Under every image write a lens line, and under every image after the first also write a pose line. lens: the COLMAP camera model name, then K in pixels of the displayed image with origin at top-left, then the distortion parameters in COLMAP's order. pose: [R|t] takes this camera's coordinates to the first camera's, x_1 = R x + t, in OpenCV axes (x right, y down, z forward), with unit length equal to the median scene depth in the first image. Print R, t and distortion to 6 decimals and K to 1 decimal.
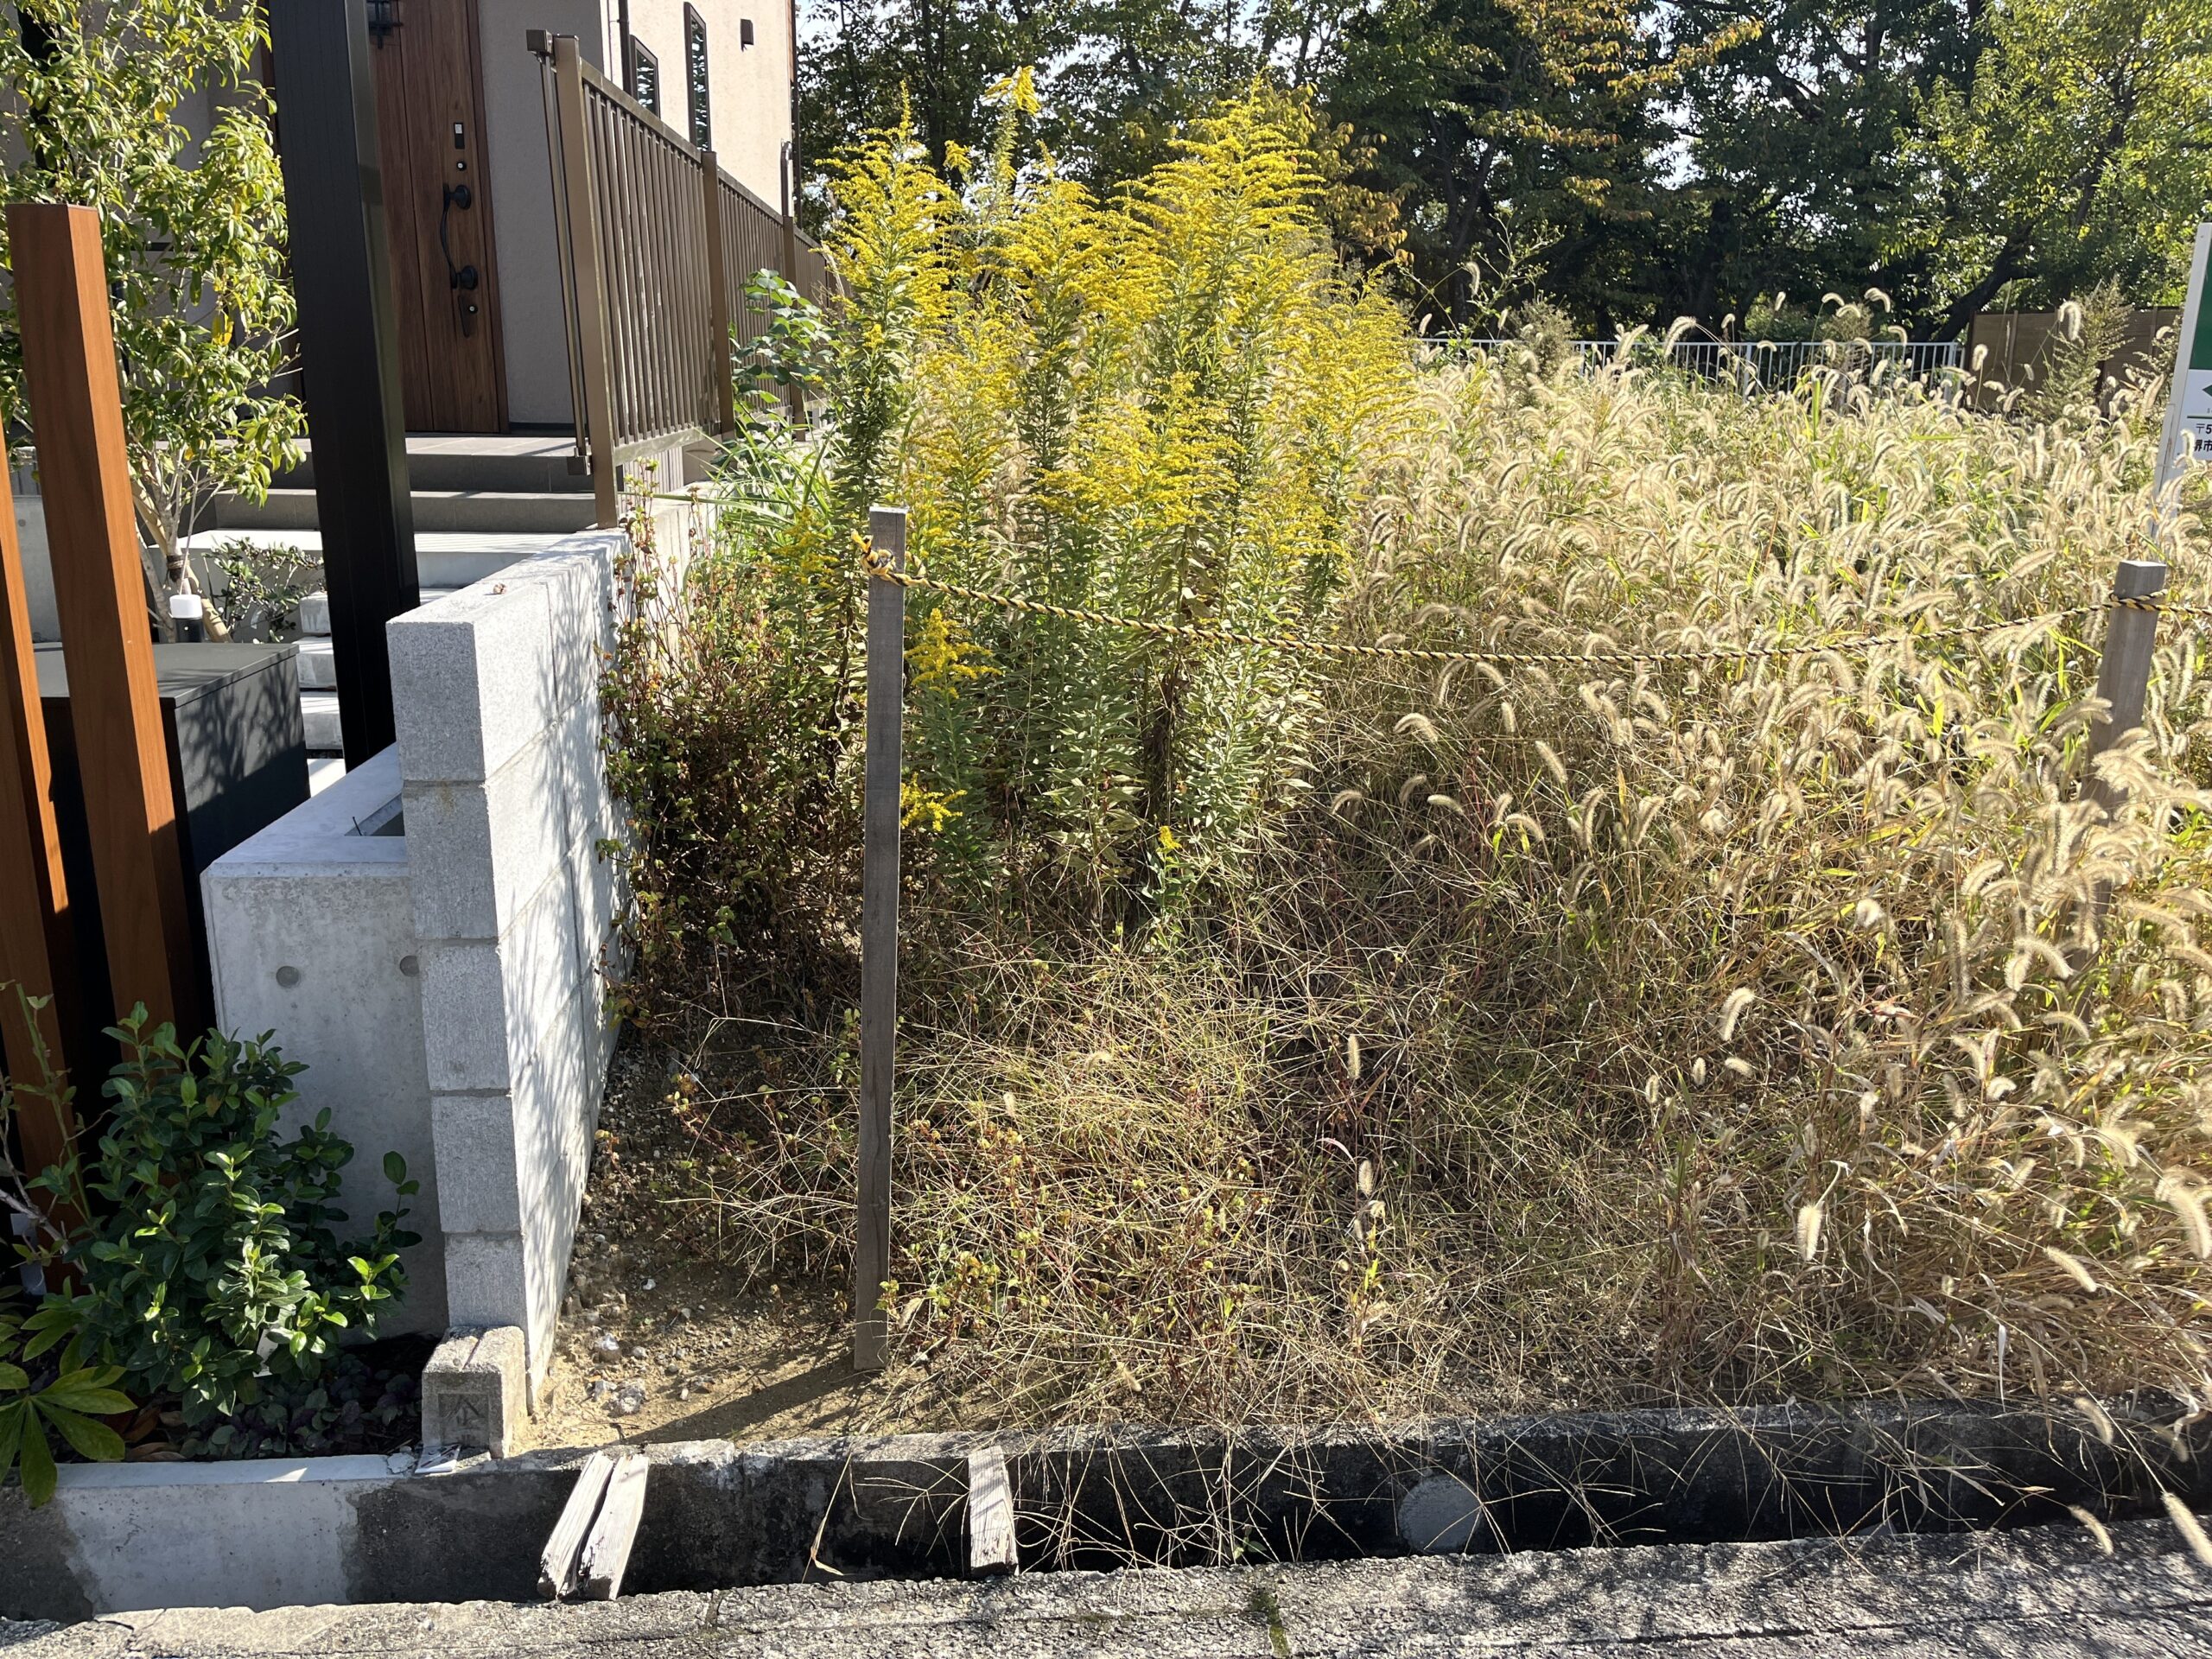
lens RADIAL K [[1657.7, 0, 1127.6], [0, 1657.7, 838.9], [0, 0, 1]] dist [0.055283, -0.073294]
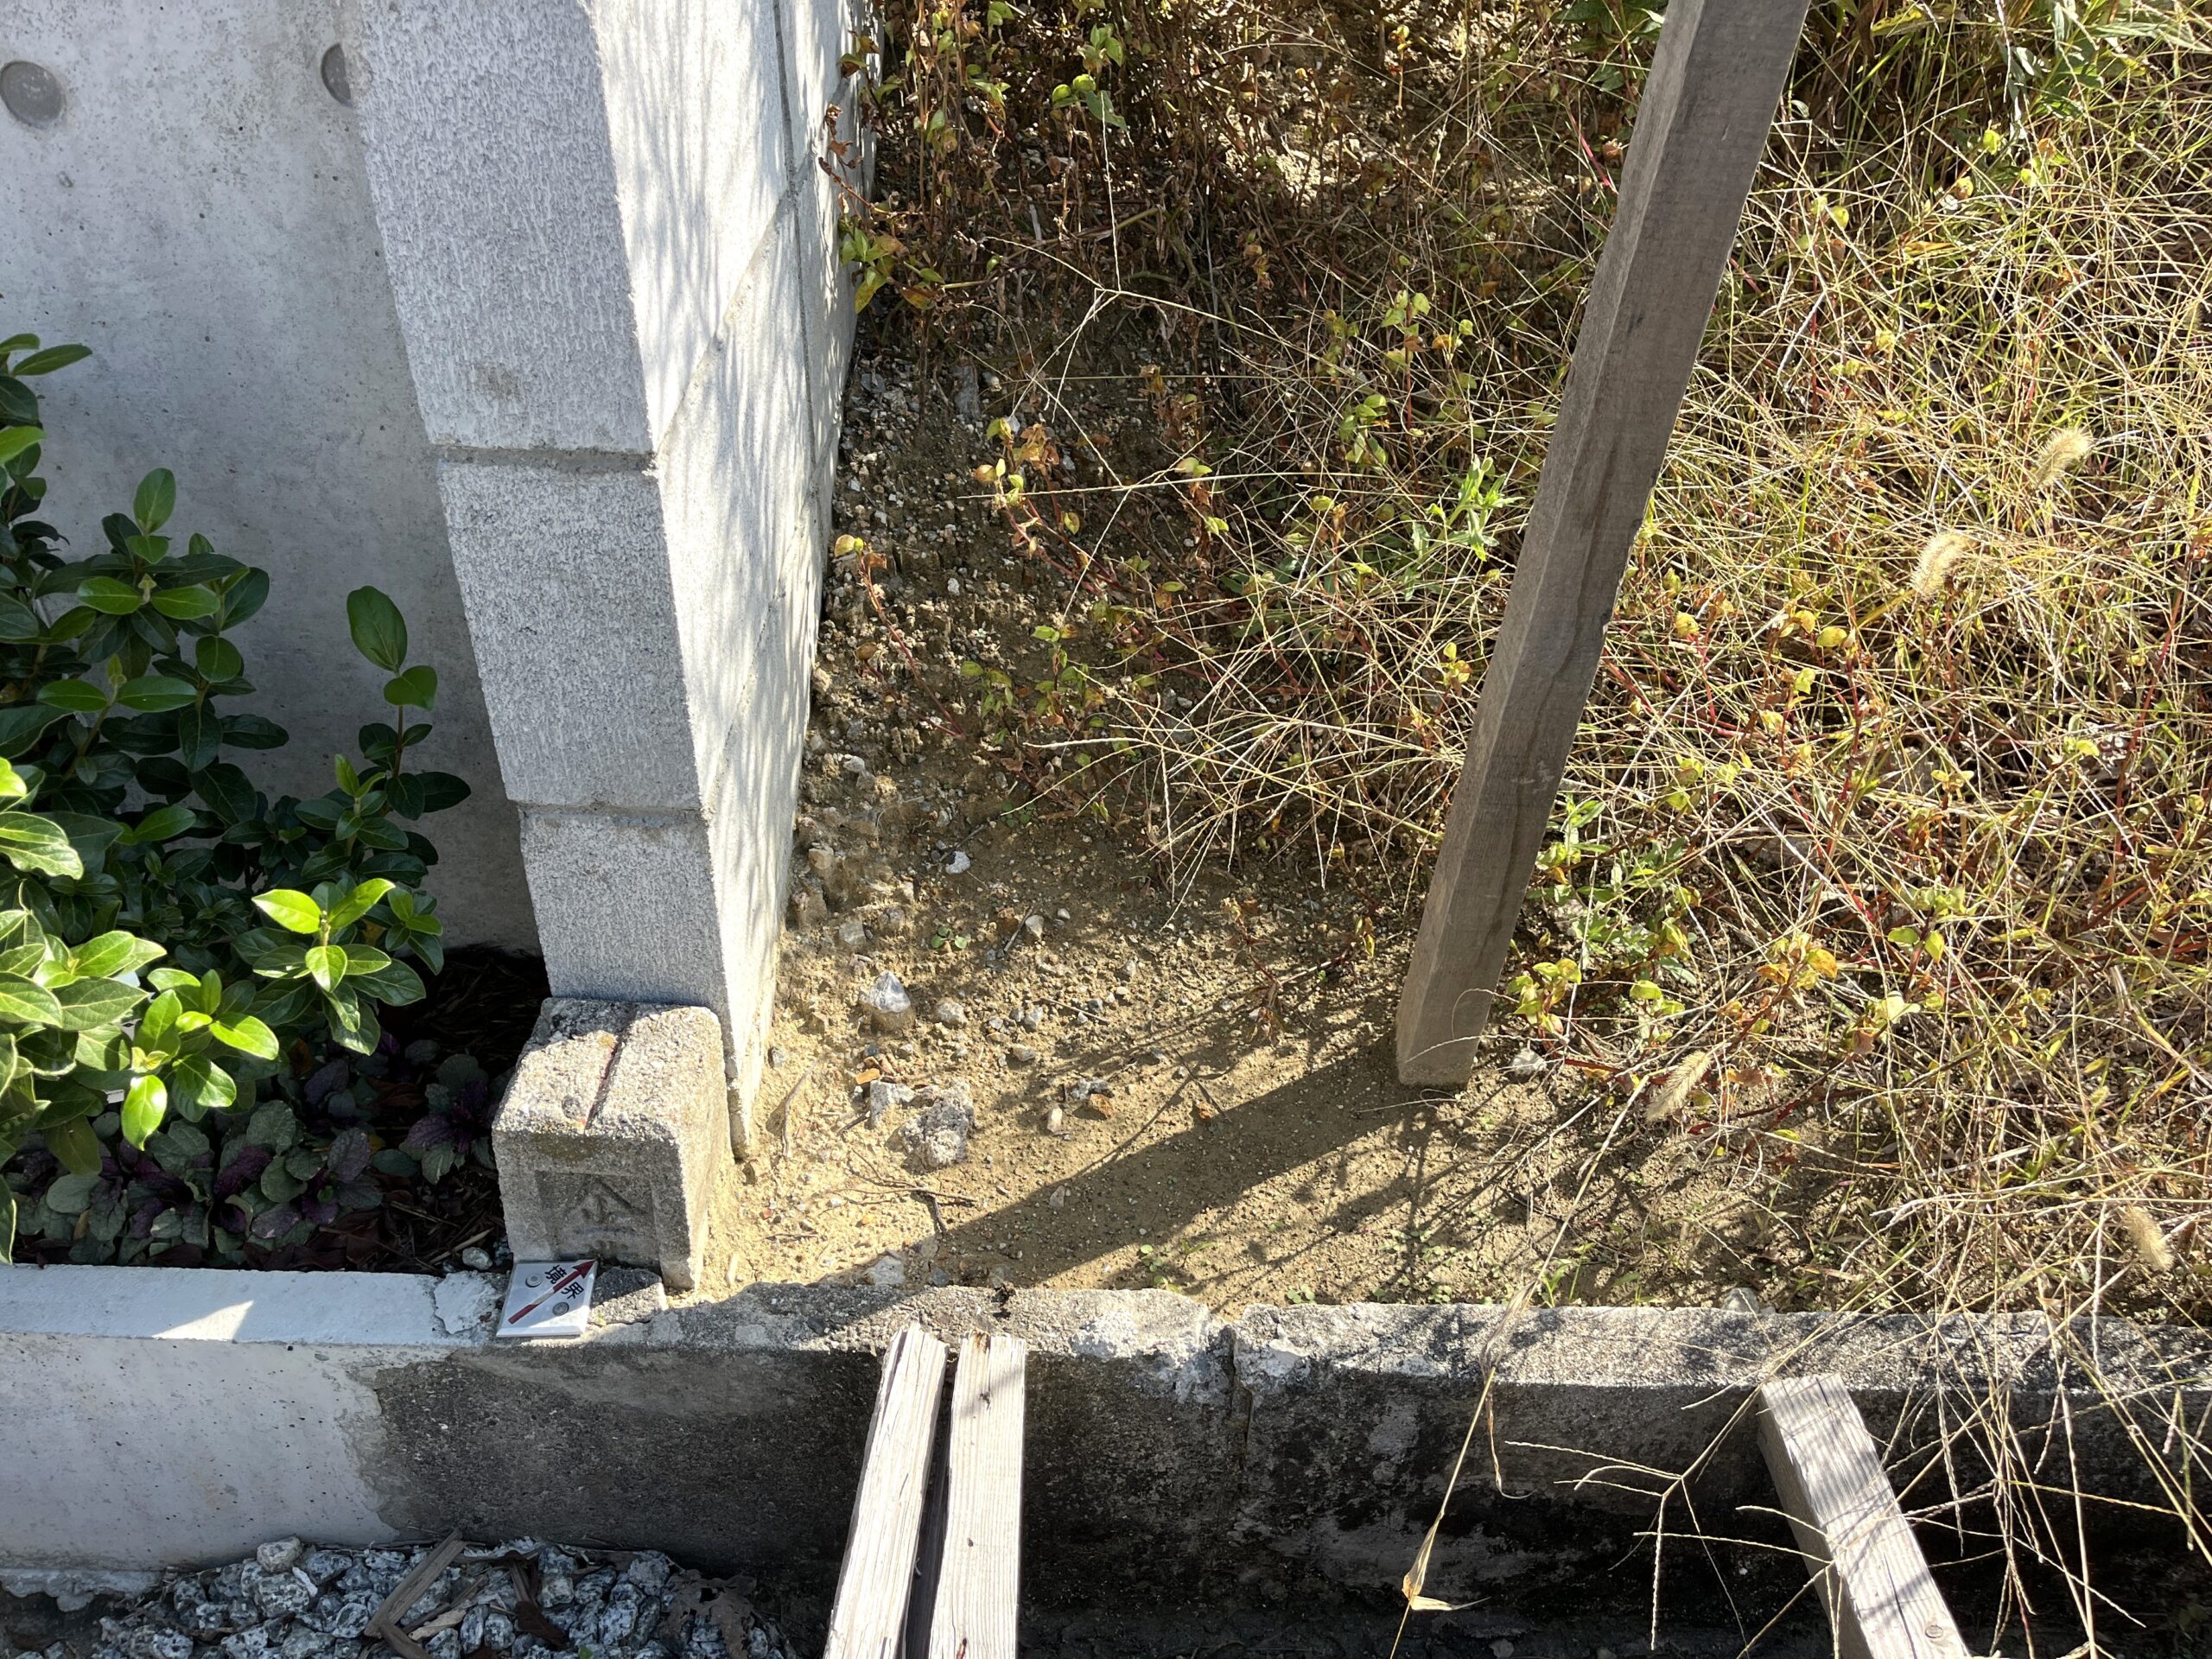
lens RADIAL K [[1659.6, 0, 1129.2], [0, 1659.6, 823.9], [0, 0, 1]] dist [0.051140, -0.070355]
pose [[0.995690, 0.072976, -0.057243, -0.218000], [-0.046002, 0.924494, 0.378411, 0.074989], [0.080536, -0.374147, 0.923866, 0.584331]]
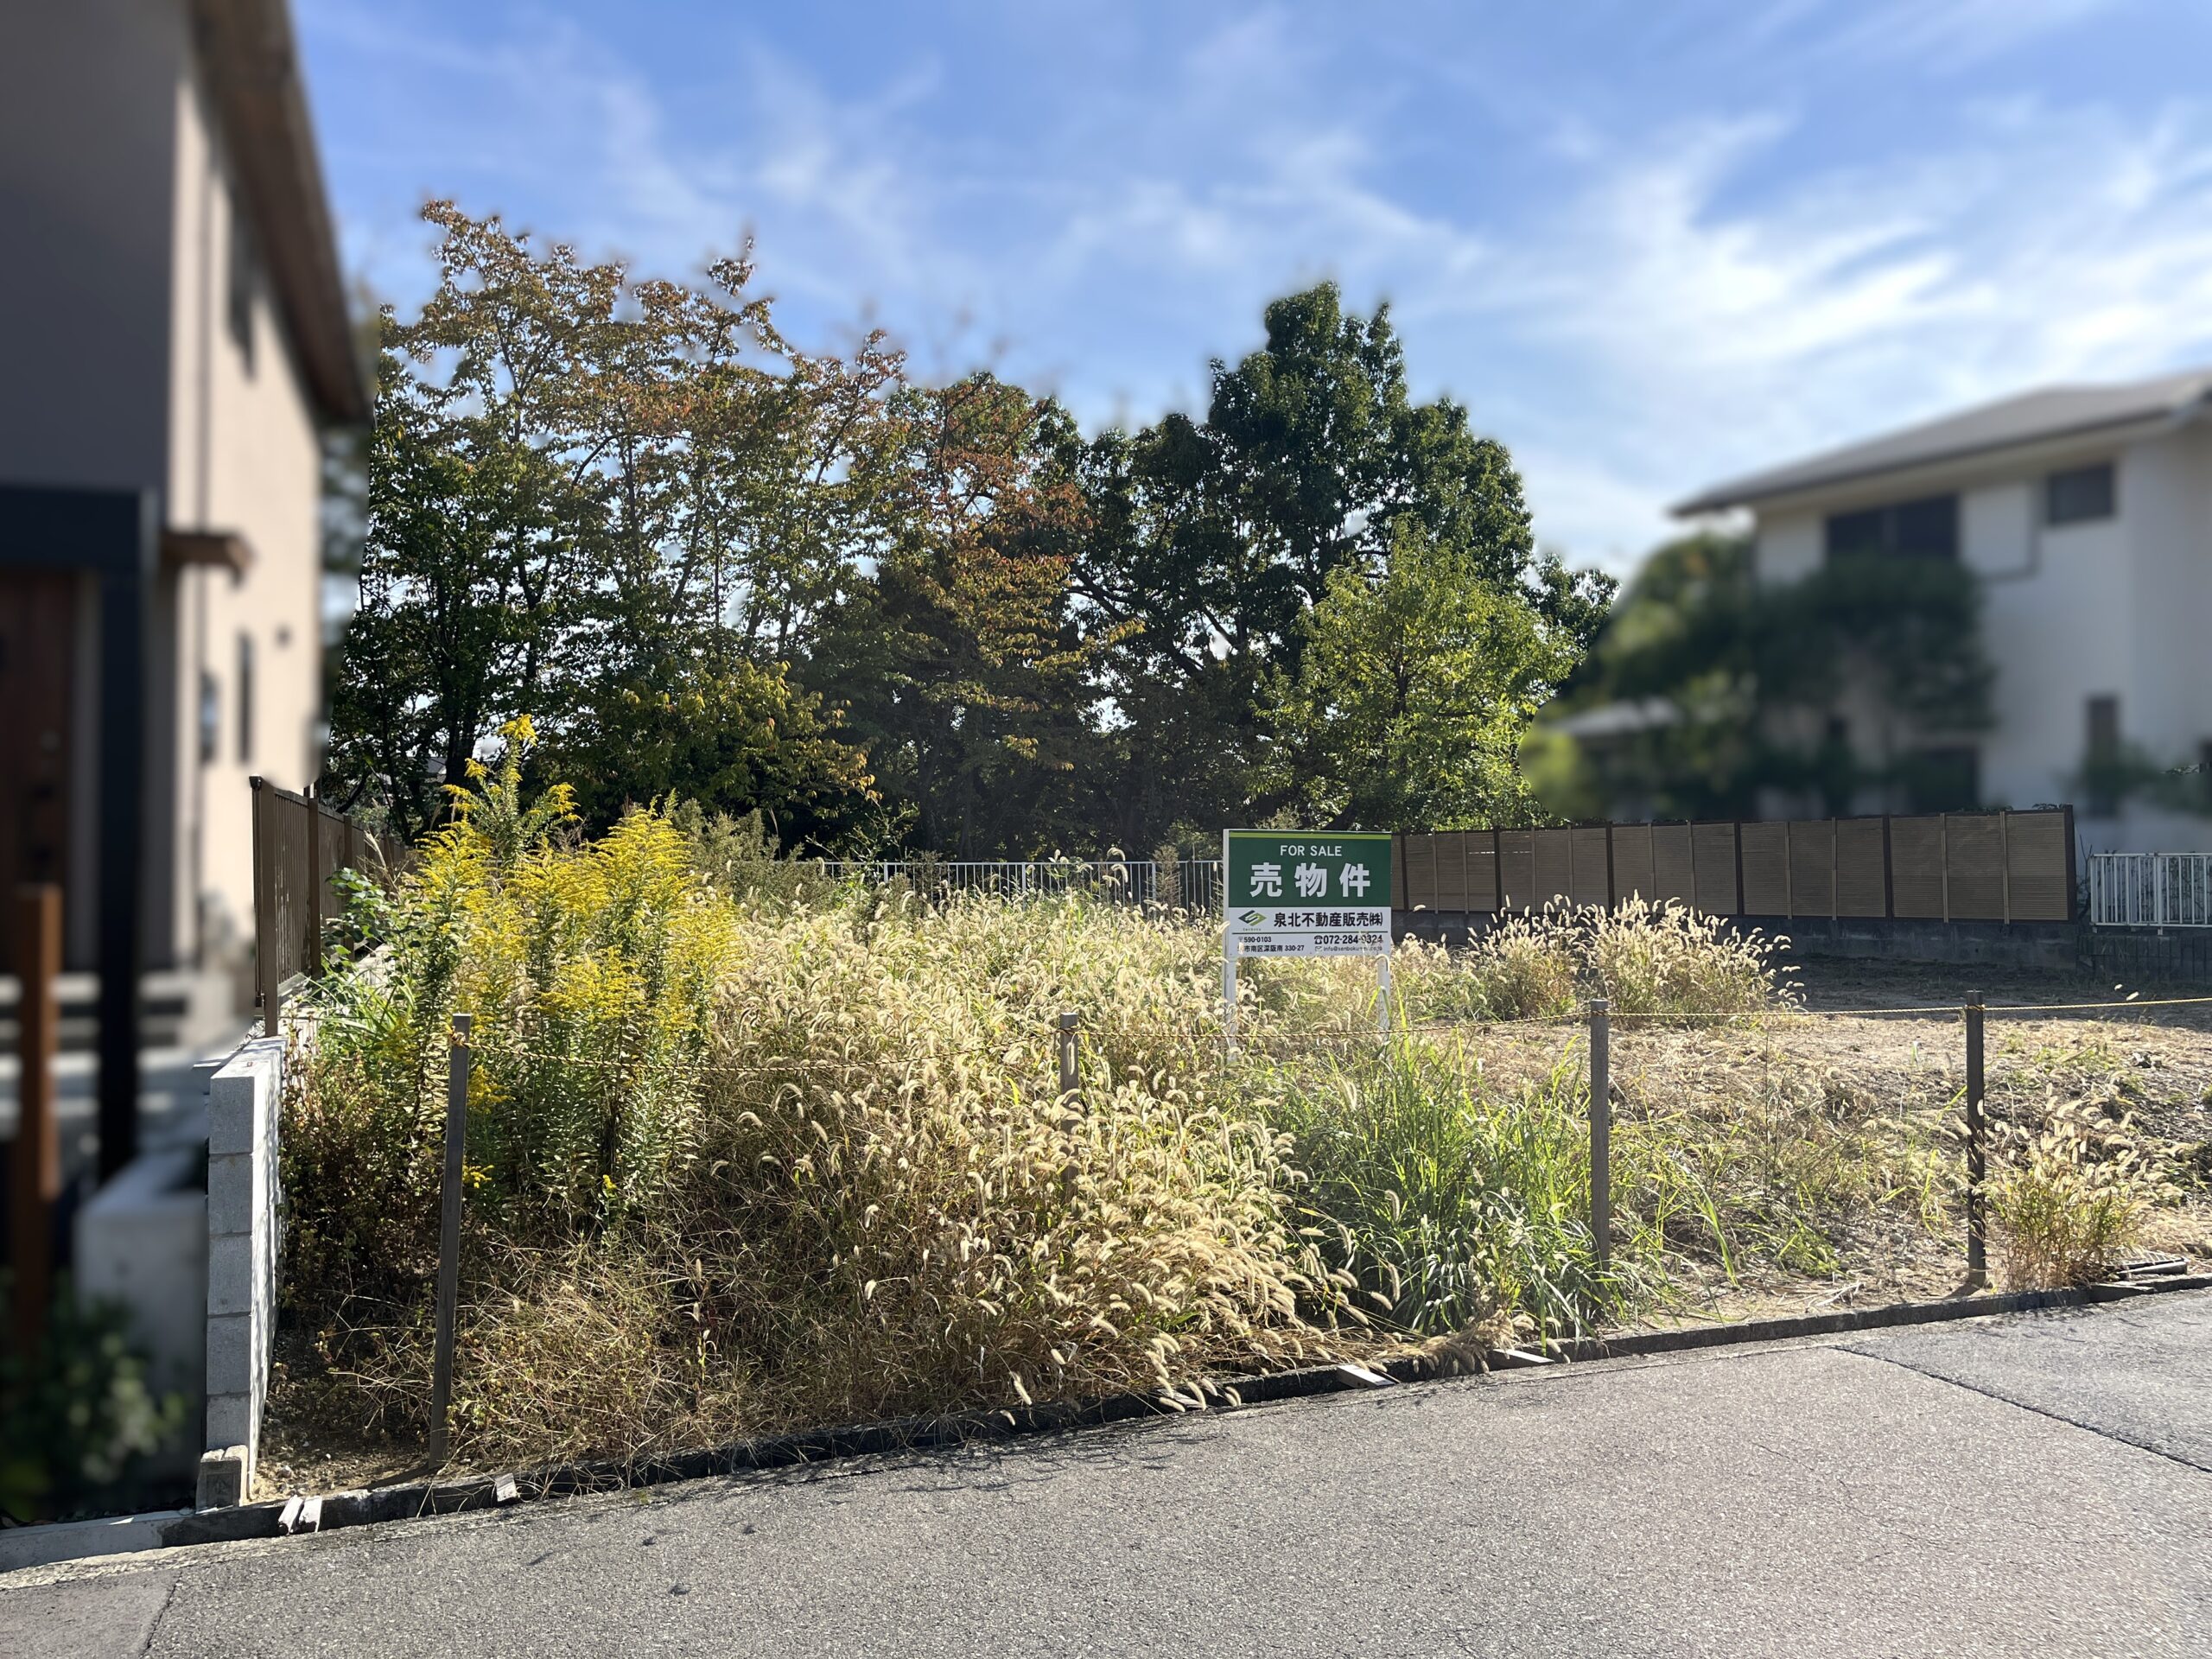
lens RADIAL K [[1659.6, 0, 1129.2], [0, 1659.6, 823.9], [0, 0, 1]] dist [0.051140, -0.070355]
pose [[0.959627, -0.011750, 0.281029, 0.072413], [0.095514, 0.953370, -0.286292, 0.240784], [-0.264560, 0.301576, 0.916002, -1.155847]]
